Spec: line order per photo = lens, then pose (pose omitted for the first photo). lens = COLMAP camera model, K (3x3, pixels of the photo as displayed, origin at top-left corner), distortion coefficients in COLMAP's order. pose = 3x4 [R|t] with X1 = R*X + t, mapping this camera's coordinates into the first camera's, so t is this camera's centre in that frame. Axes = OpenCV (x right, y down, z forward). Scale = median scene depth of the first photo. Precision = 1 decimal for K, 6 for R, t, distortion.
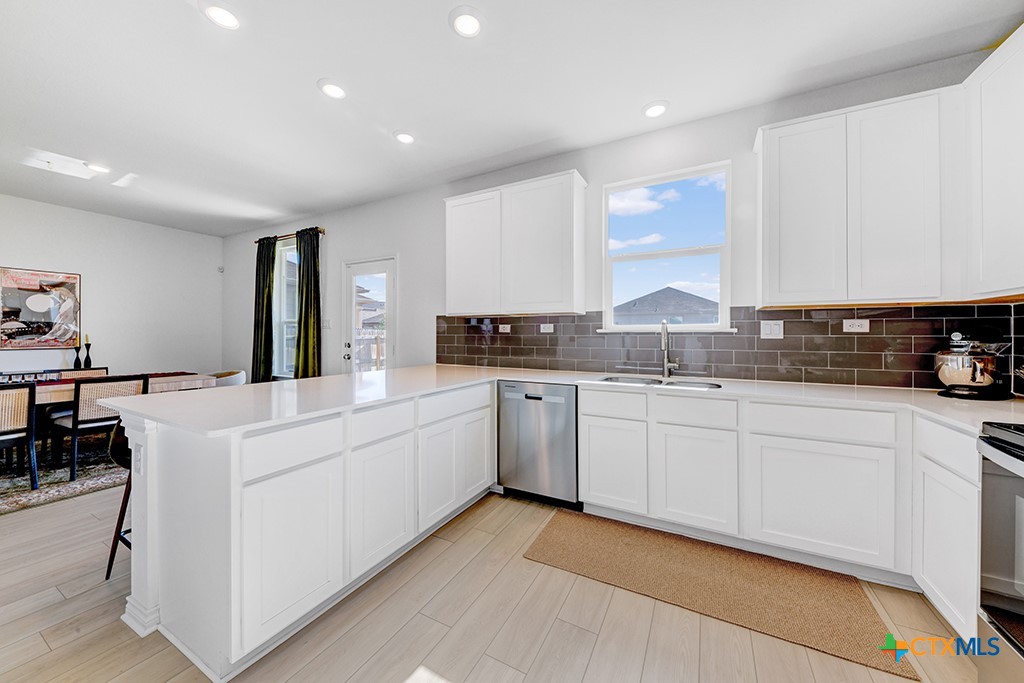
lens RADIAL K [[355.8, 0, 514.5], [0, 355.8, 336.5], [0, 0, 1]] dist [0.002912, -0.000544]
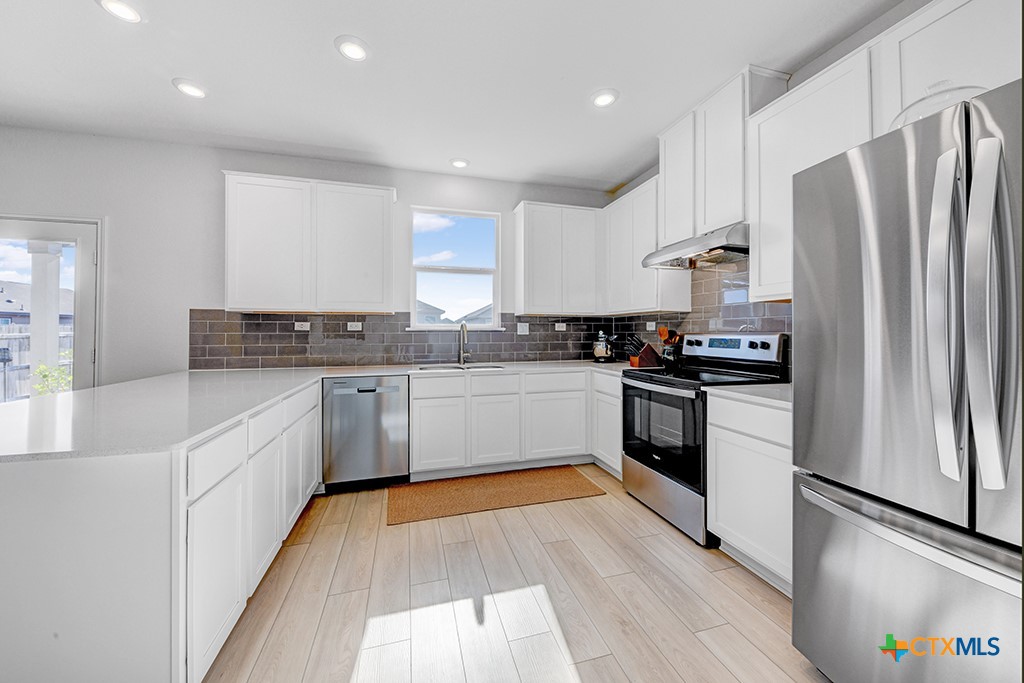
lens RADIAL K [[355.8, 0, 509.9], [0, 355.8, 330.7], [0, 0, 1]] dist [0.002912, -0.000544]
pose [[0.729612, -0.001156, 0.683860, -0.372116], [0.005085, 0.999980, -0.003734, -0.005251], [-0.683842, 0.006202, 0.729603, -0.092531]]
